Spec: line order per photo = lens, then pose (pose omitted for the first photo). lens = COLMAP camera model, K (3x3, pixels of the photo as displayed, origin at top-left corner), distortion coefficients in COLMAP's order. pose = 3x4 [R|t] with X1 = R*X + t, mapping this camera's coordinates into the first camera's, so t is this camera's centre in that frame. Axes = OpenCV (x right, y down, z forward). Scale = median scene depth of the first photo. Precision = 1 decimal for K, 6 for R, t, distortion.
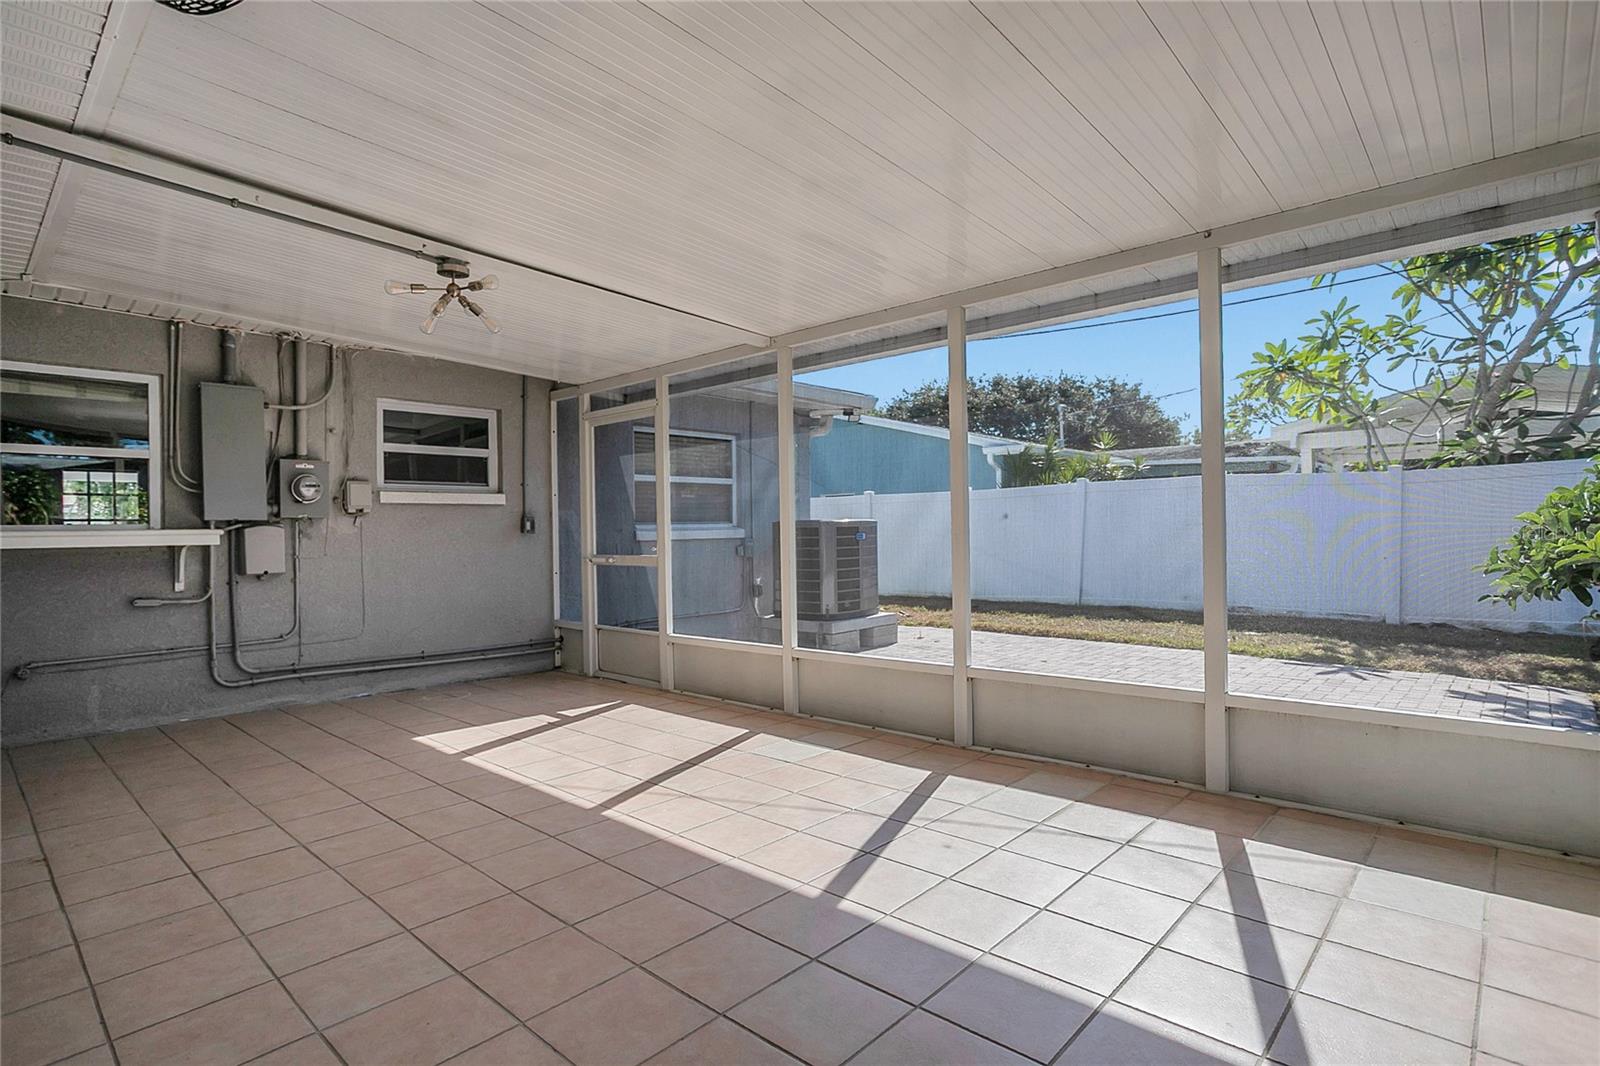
lens RADIAL K [[790.4, 0, 802.6], [0, 790.4, 535.6], [0, 0, 1]] dist [0.000223, 0.000134]
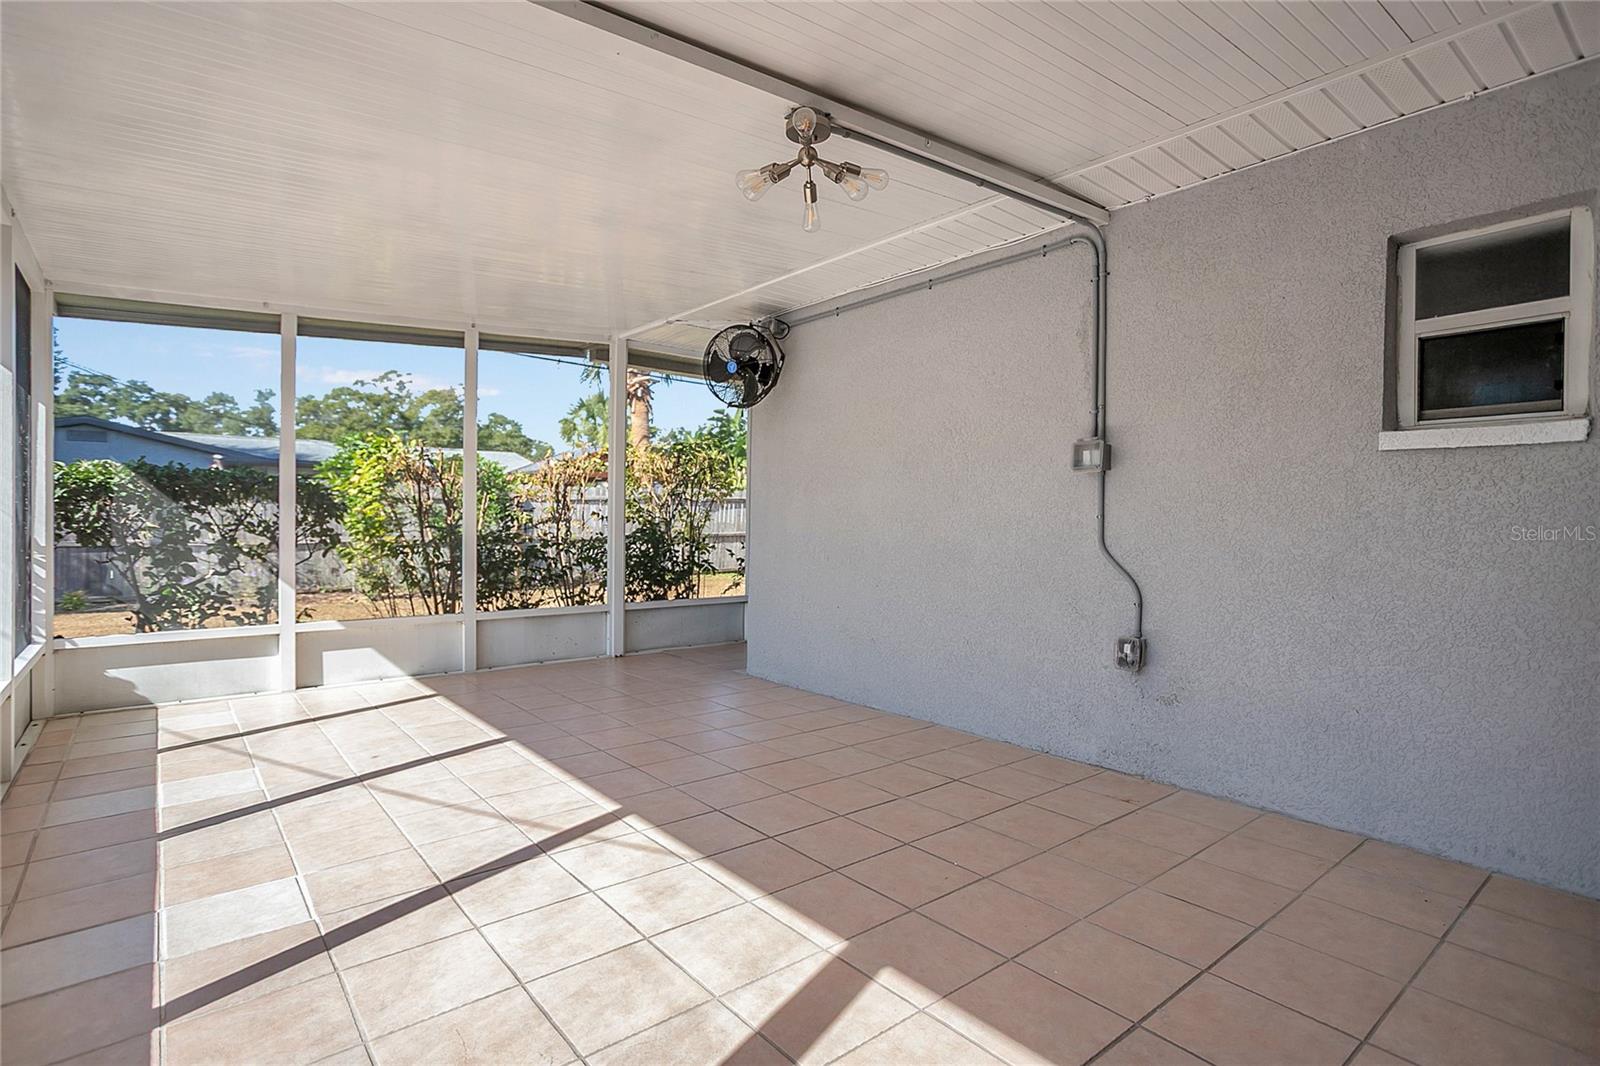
lens RADIAL K [[790.4, 0, 795.8], [0, 790.4, 527.0], [0, 0, 1]] dist [0.000223, 0.000134]
pose [[-0.988792, 0.015293, 0.148515, -0.571586], [0.015996, 0.999866, 0.003545, 0.022174], [-0.148441, 0.005881, -0.988904, 1.795627]]
